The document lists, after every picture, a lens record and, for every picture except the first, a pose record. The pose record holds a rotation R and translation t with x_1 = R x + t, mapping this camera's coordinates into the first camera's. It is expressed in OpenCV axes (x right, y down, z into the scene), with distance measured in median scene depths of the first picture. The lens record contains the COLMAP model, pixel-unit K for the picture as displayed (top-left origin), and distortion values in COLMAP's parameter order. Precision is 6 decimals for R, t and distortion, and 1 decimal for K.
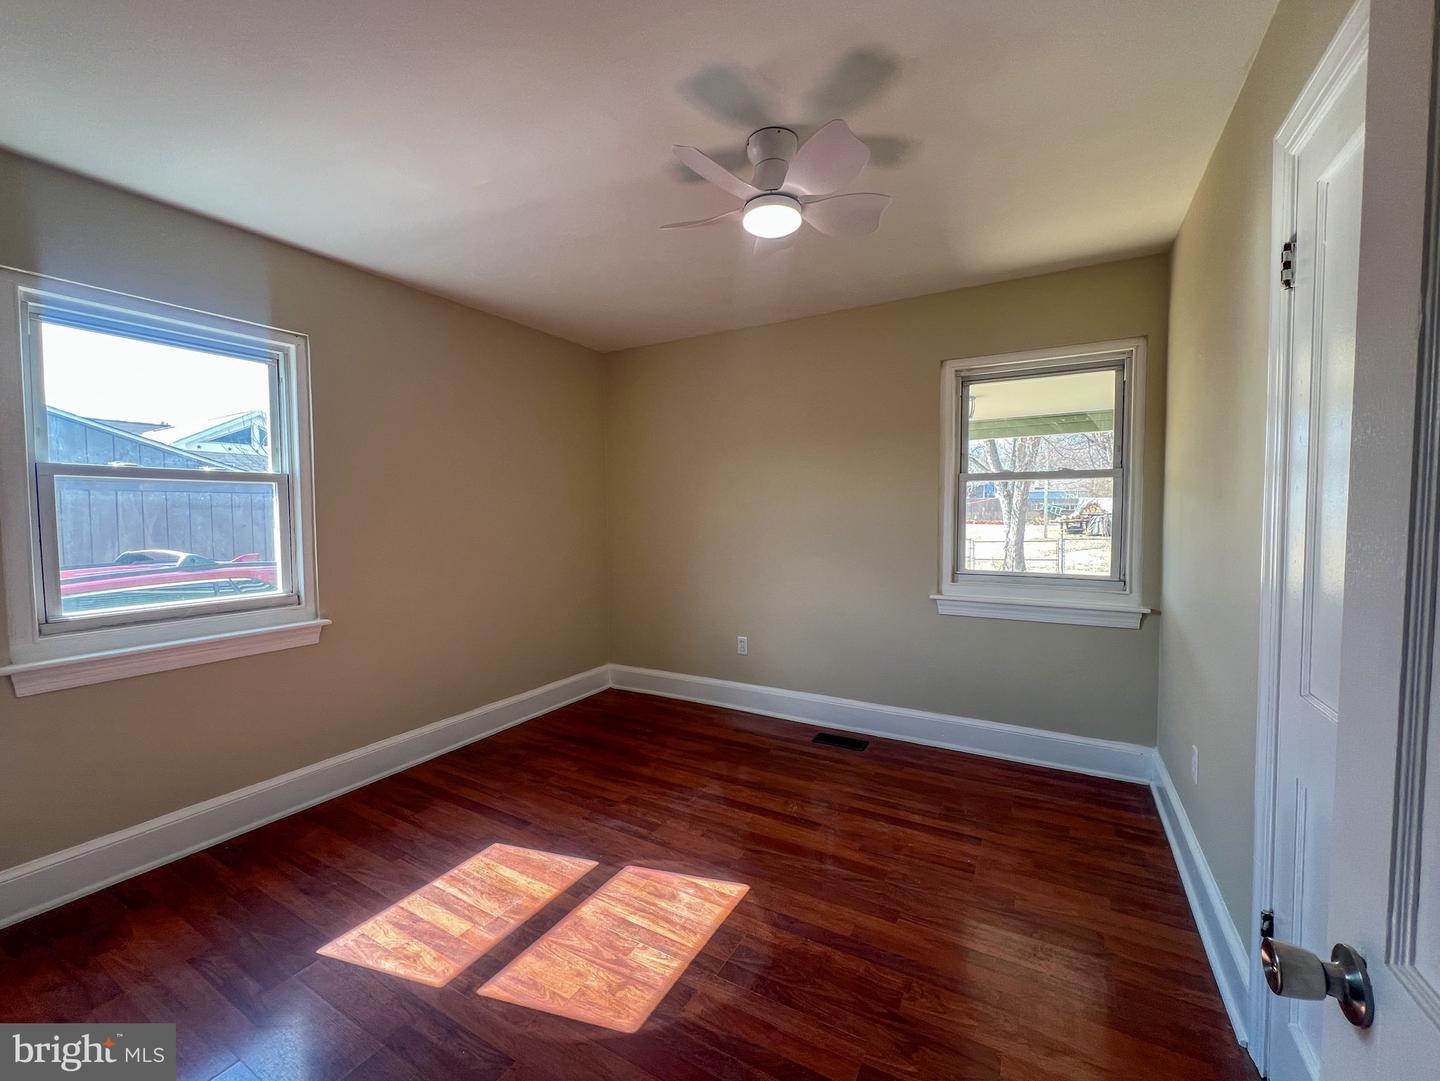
lens RADIAL K [[584.9, 0, 725.1], [0, 584.9, 535.5], [0, 0, 1]] dist [0.000002, 0.000064]
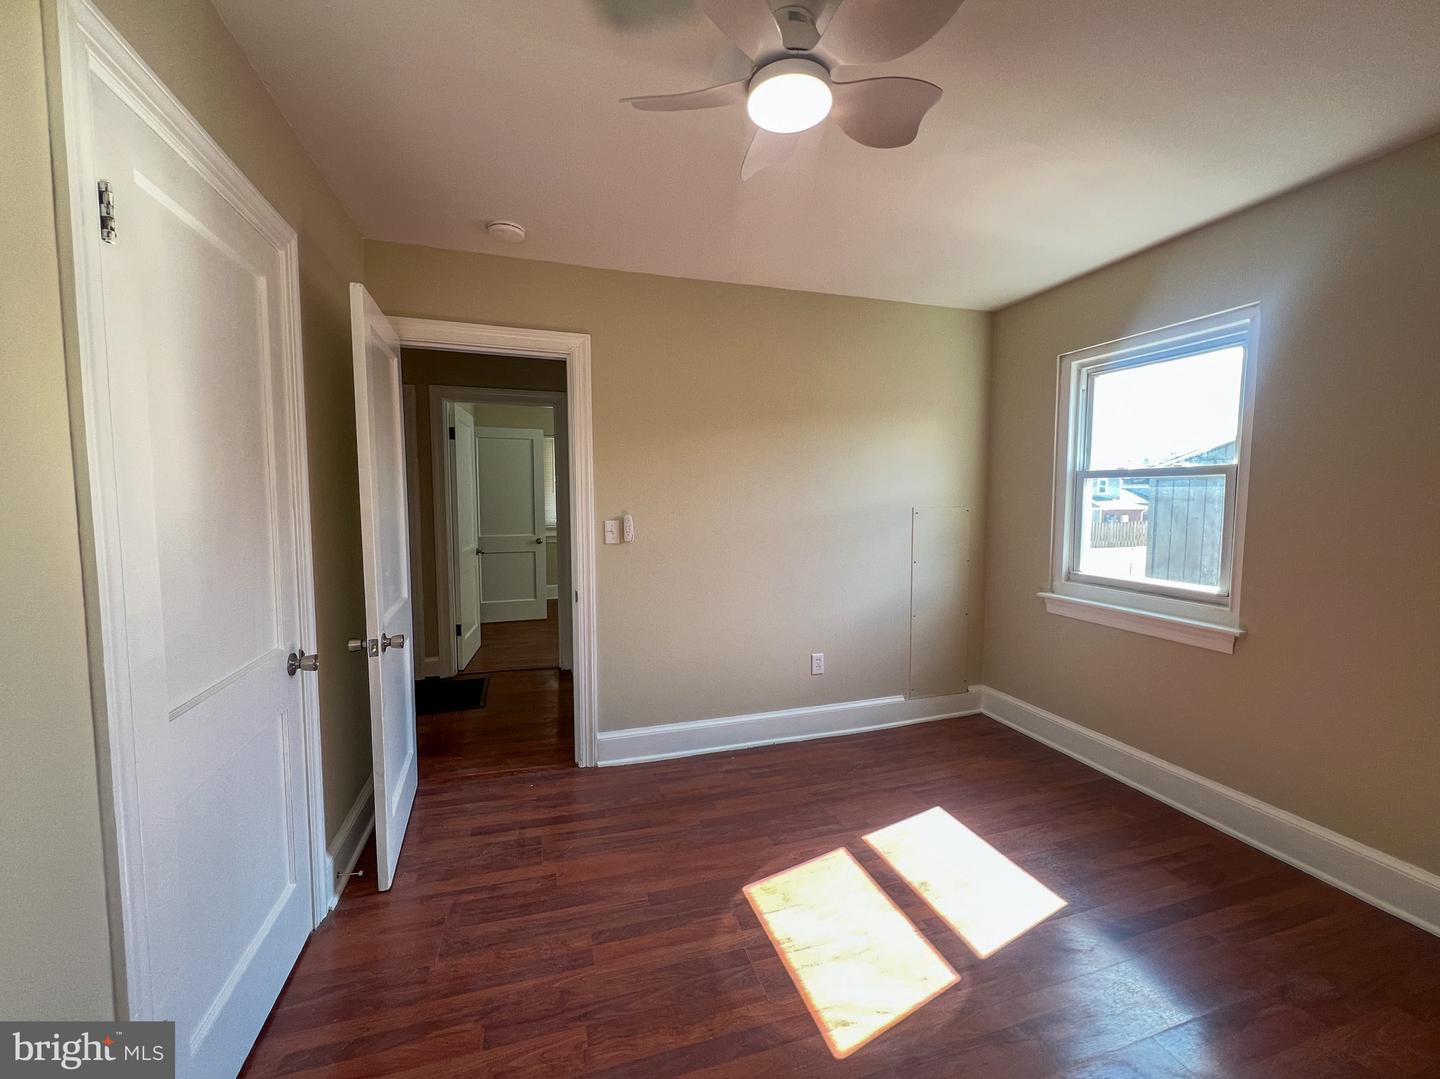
lens RADIAL K [[584.9, 0, 720.6], [0, 584.9, 538.8], [0, 0, 1]] dist [0.000002, 0.000064]
pose [[-0.674038, 0.063759, -0.735940, 0.684928], [-0.027944, 0.993354, 0.111655, -0.098796], [0.738168, 0.095825, -0.667777, 1.467436]]
